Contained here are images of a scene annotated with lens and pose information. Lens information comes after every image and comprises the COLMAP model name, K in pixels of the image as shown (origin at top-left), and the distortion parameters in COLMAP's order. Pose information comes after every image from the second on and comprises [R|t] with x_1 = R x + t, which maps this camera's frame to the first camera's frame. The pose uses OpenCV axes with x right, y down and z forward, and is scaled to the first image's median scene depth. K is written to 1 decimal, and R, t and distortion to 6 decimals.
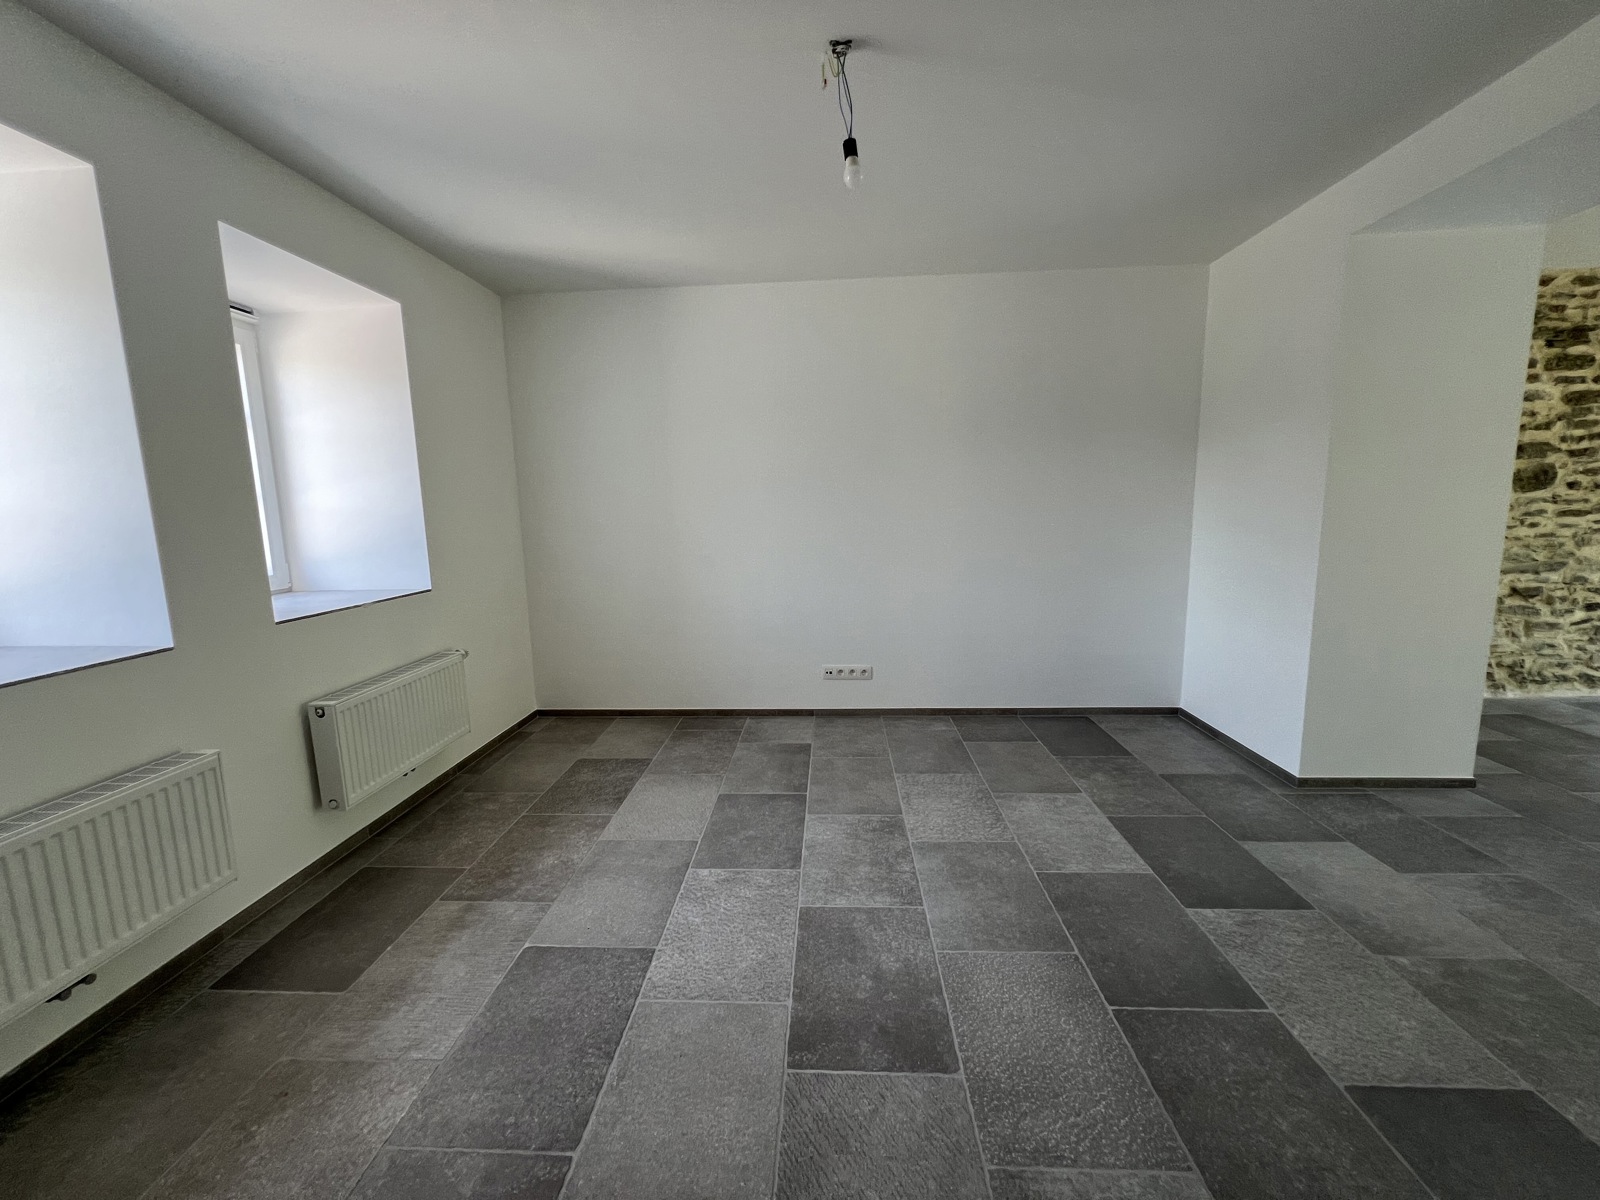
lens RADIAL K [[639.0, 0, 790.8], [0, 639.0, 596.2], [0, 0, 1]] dist [-0.001268, 0.000077]
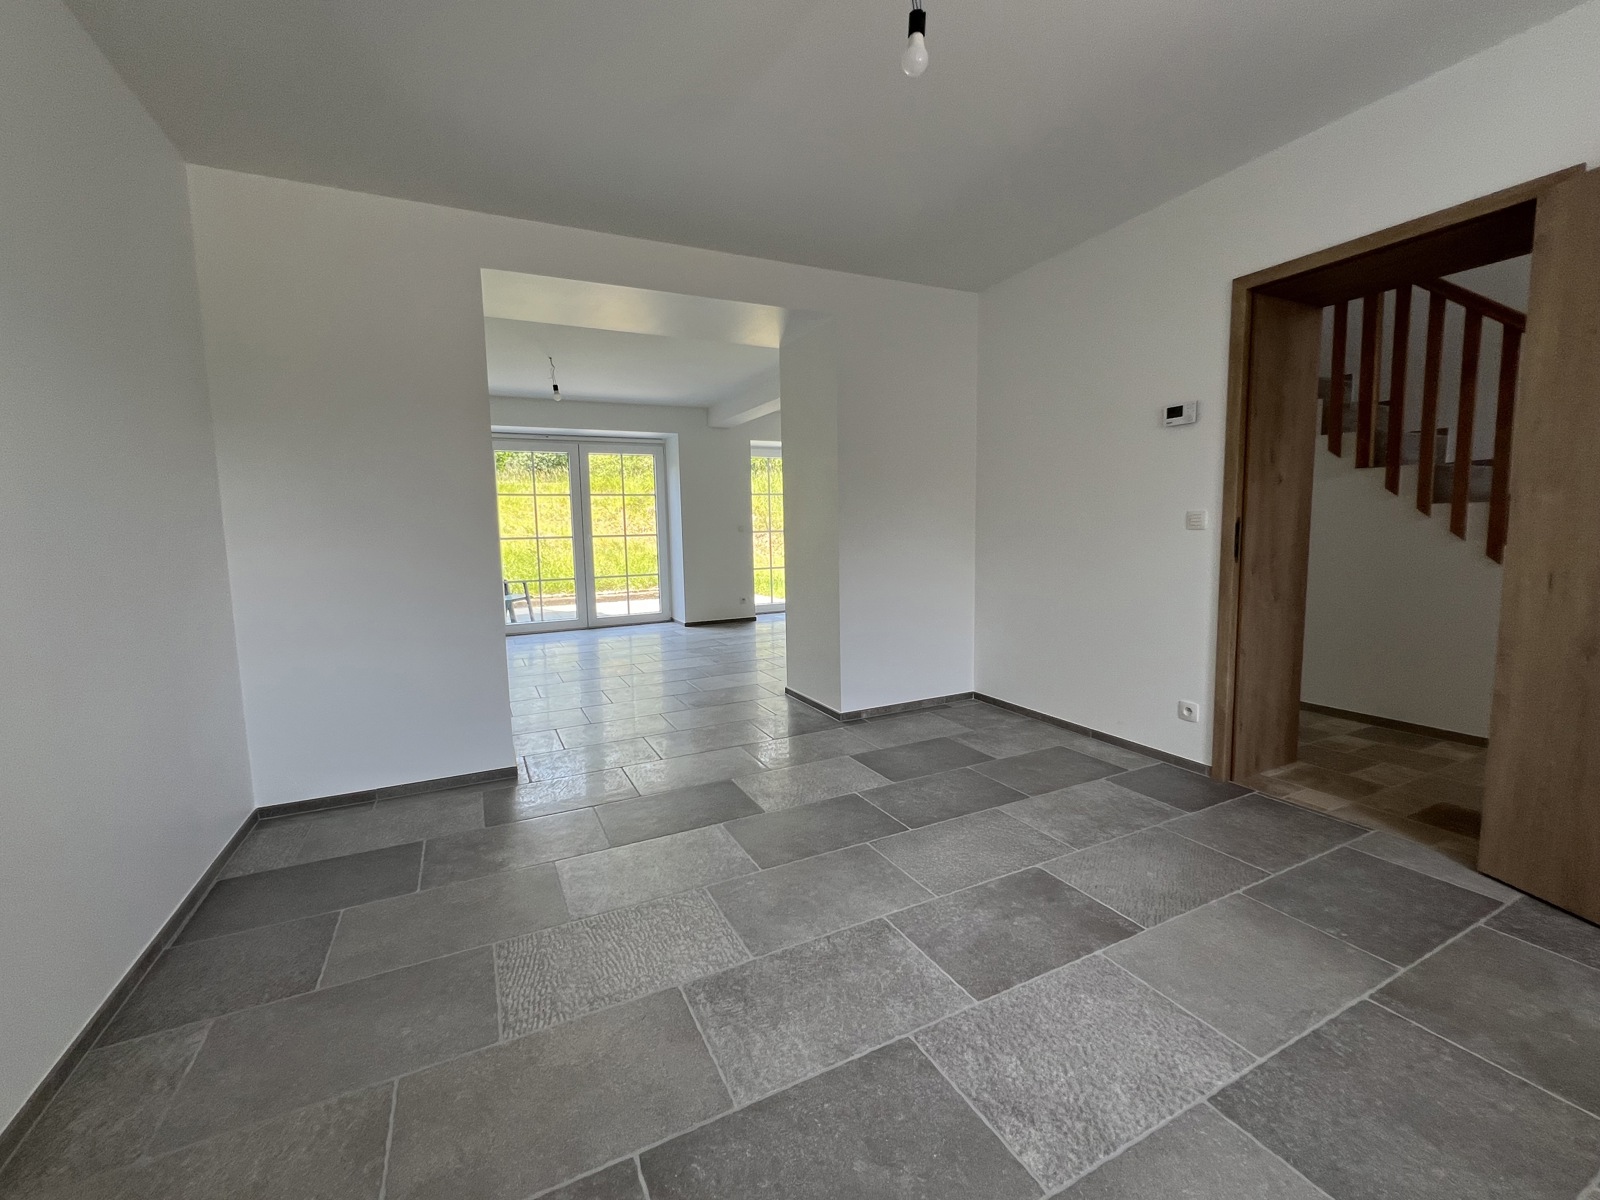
lens RADIAL K [[664.9, 0, 804.5], [0, 664.9, 587.7], [0, 0, 1]] dist [-0.000816, 0.000194]
pose [[-0.505675, -0.044588, 0.861571, -0.288844], [0.157014, 0.977228, 0.142728, -0.066378], [-0.848315, 0.207453, -0.487159, 0.799490]]
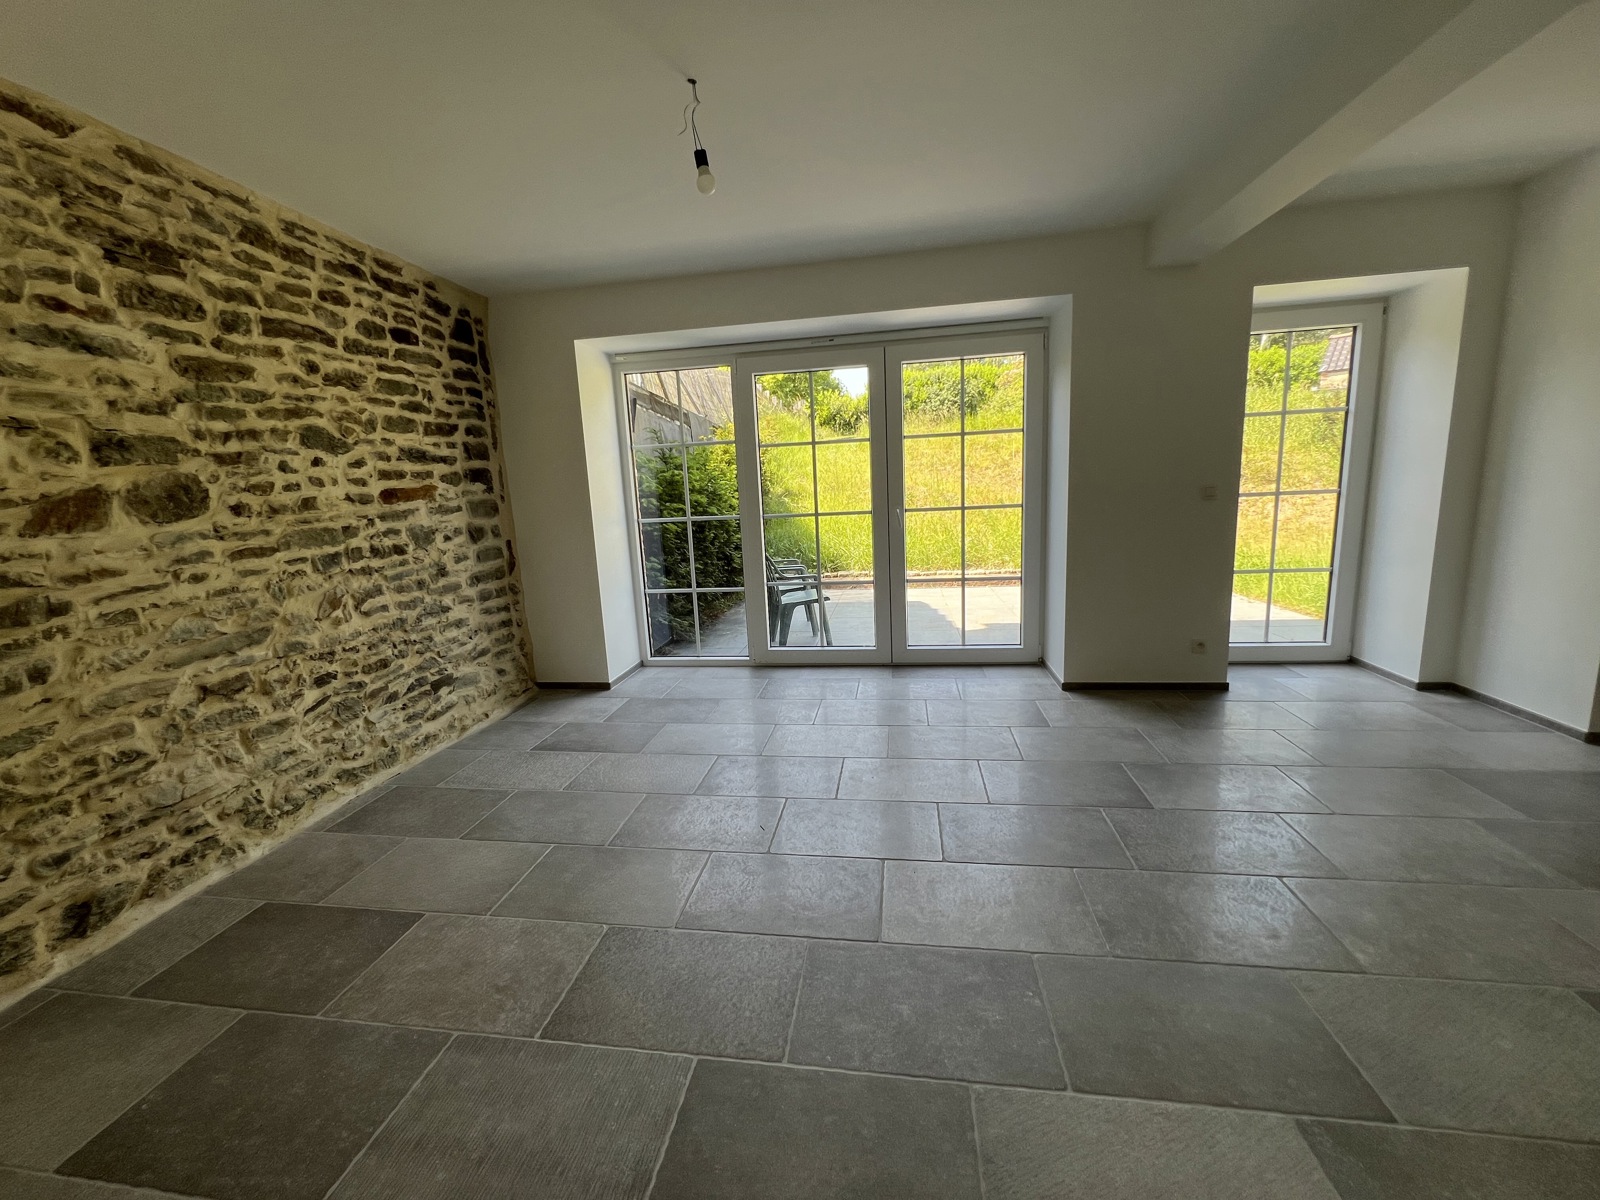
lens RADIAL K [[639.0, 0, 798.6], [0, 639.0, 595.4], [0, 0, 1]] dist [-0.001268, 0.000077]
pose [[0.098805, -0.153652, 0.983173, 0.649286], [0.189137, 0.972897, 0.133039, -0.070984], [-0.976967, 0.172810, 0.125188, 0.394577]]
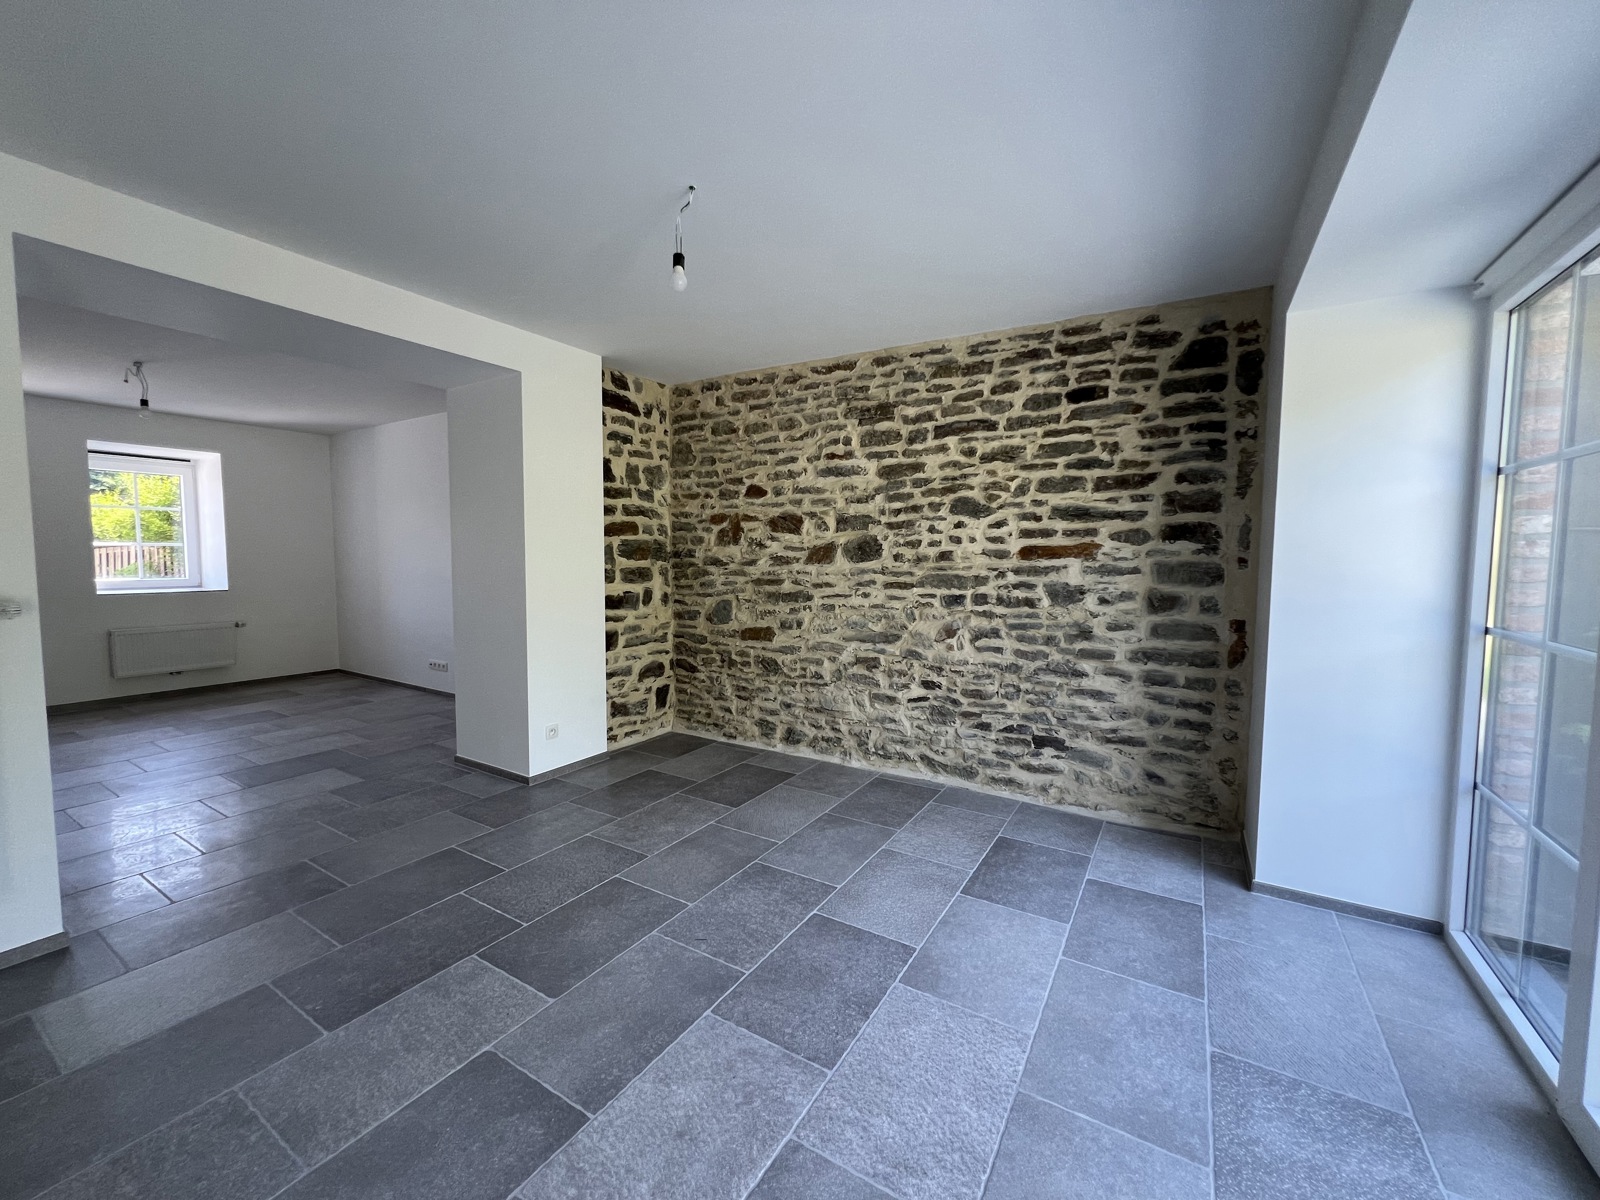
lens RADIAL K [[639.0, 0, 793.6], [0, 639.0, 595.9], [0, 0, 1]] dist [-0.001268, 0.000077]
pose [[0.879073, 0.060870, -0.472784, 1.572750], [-0.095941, 0.994110, -0.050397, -0.049426], [0.466932, 0.089662, 0.879736, 0.055386]]
